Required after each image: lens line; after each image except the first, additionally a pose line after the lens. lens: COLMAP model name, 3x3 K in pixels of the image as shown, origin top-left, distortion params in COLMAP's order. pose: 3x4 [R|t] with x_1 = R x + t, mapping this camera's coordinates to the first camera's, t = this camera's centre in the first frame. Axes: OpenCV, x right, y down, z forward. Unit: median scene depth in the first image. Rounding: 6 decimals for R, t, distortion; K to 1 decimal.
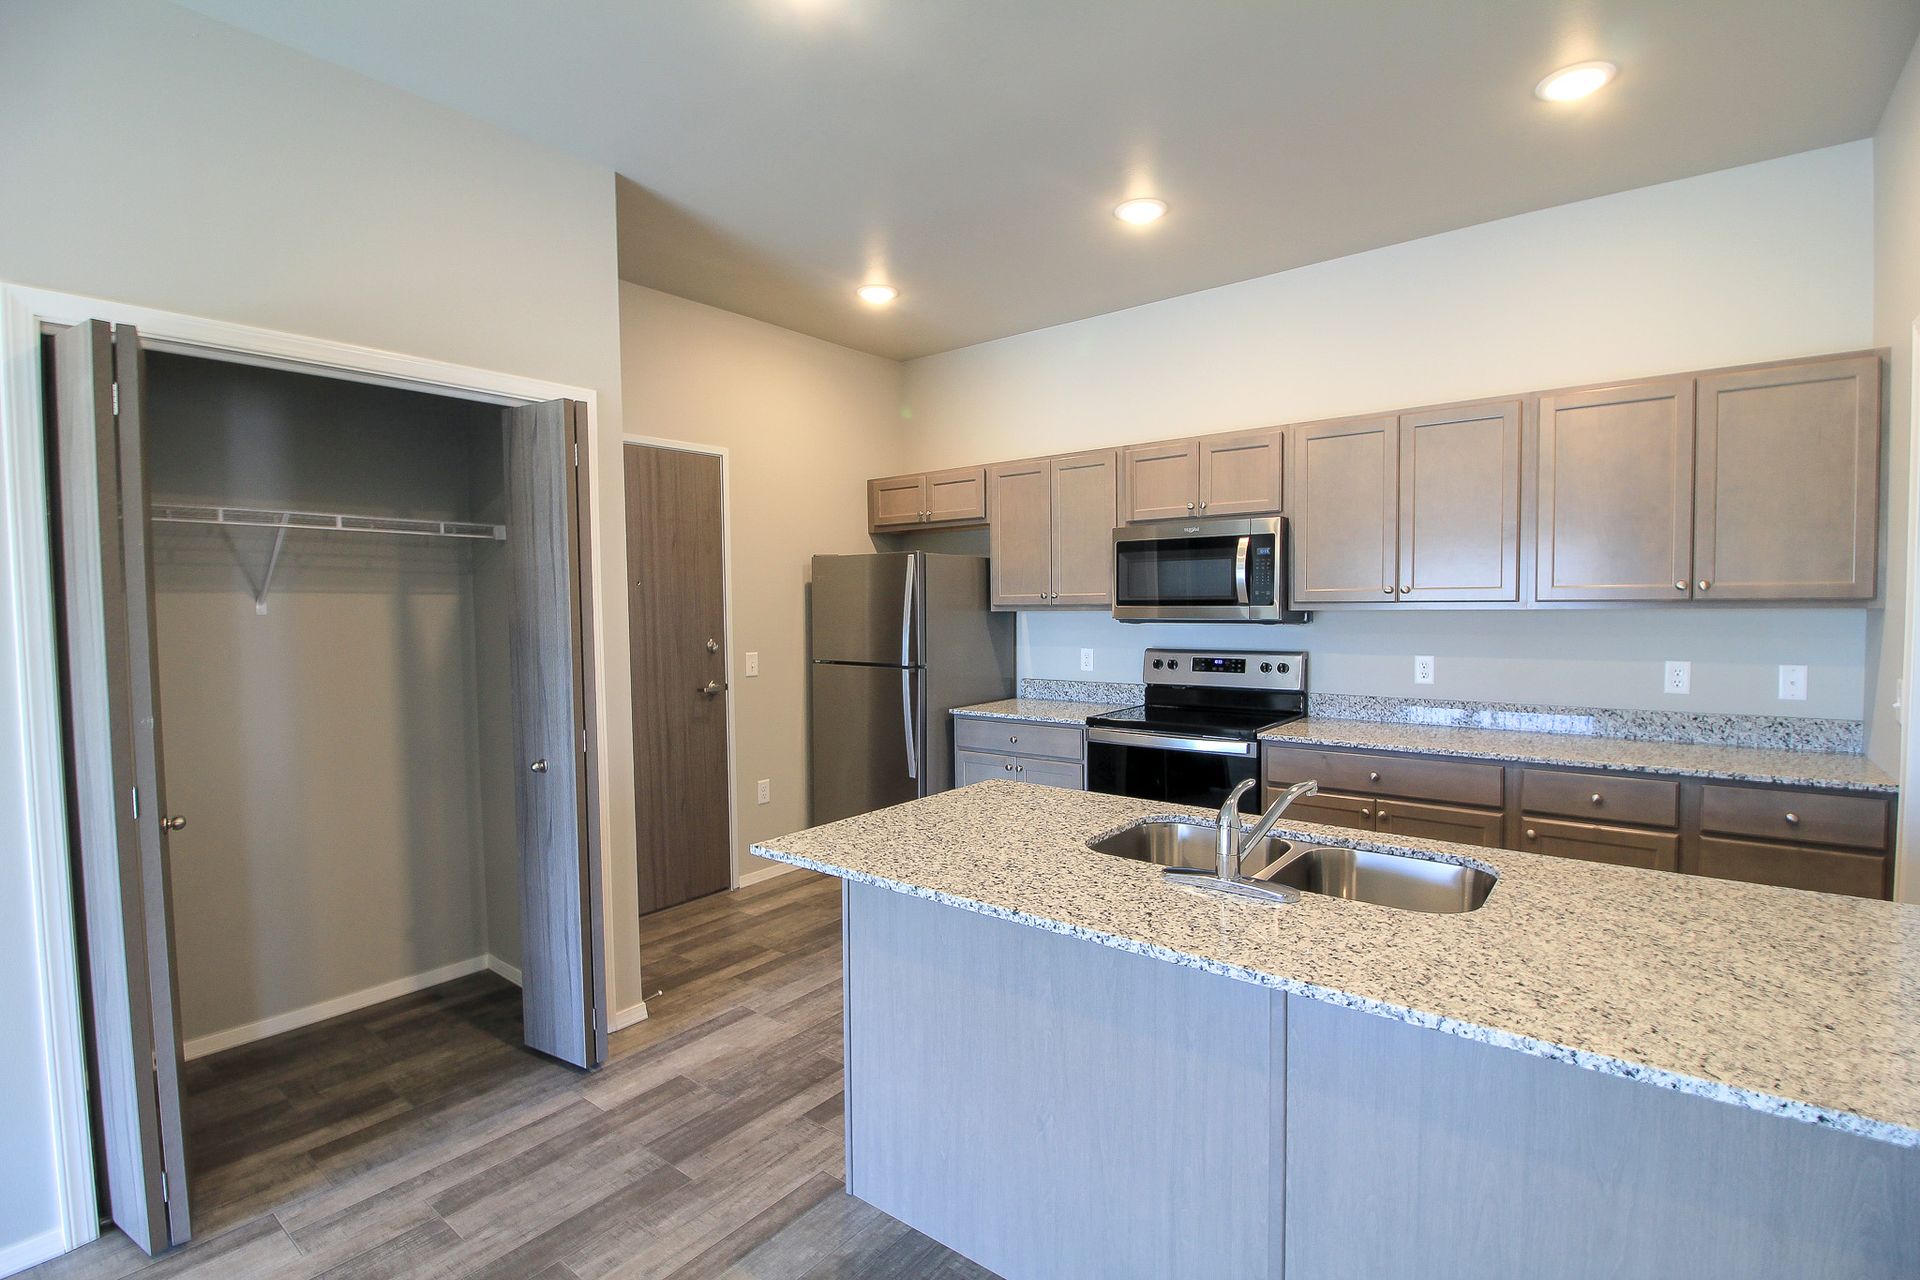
lens RADIAL K [[891.9, 0, 960.0], [0, 891.9, 640.0], [0, 0, 1]] dist [0.001948, -0.013439]
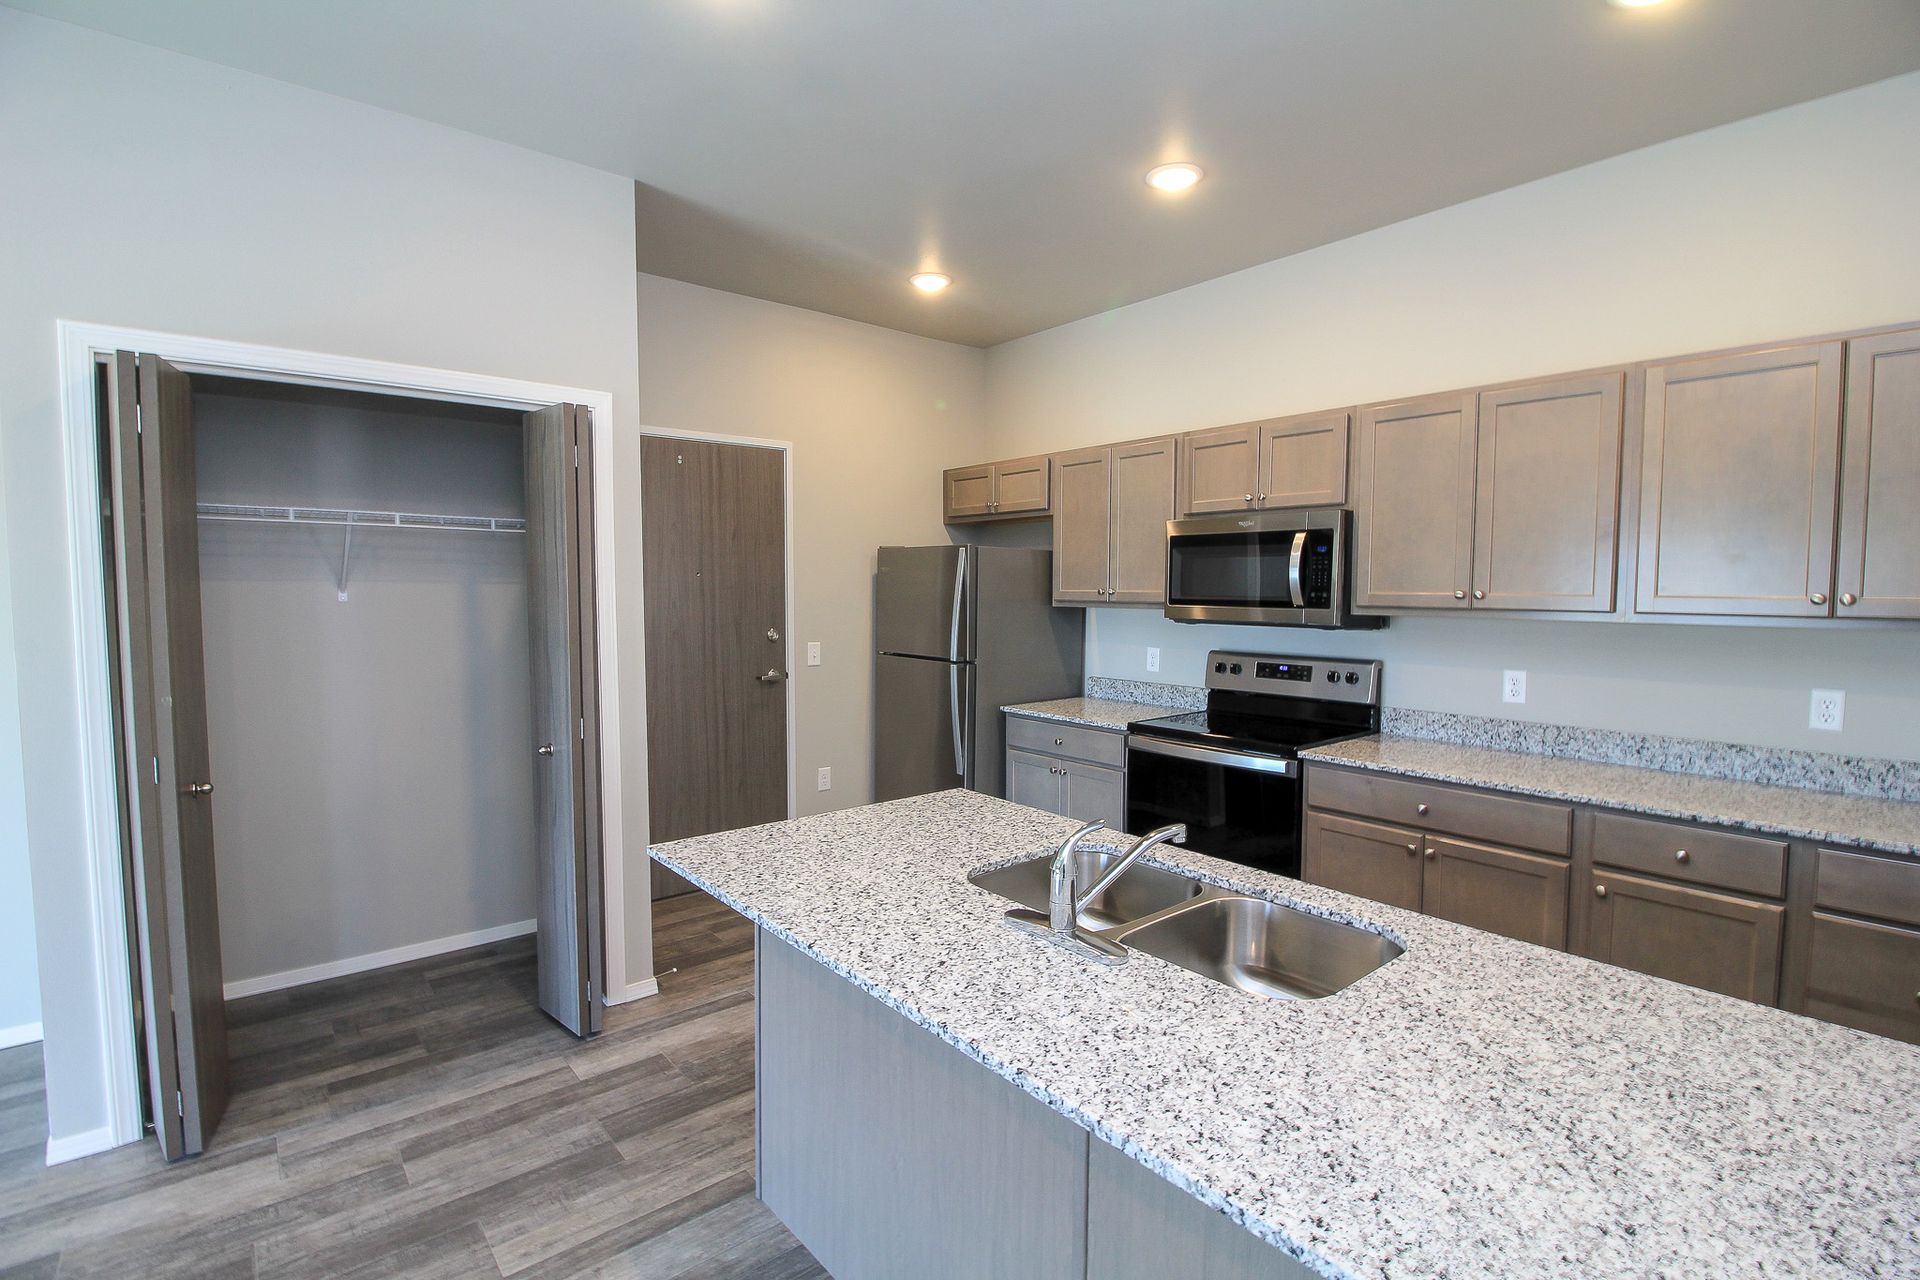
lens RADIAL K [[888.8, 0, 960.0], [0, 888.8, 640.0], [0, 0, 1]] dist [0.002189, -0.013920]
pose [[0.978946, 0.026899, -0.202338, 0.204807], [-0.023016, 0.999503, 0.021519, -0.022206], [0.202816, -0.016409, 0.979079, 0.058804]]
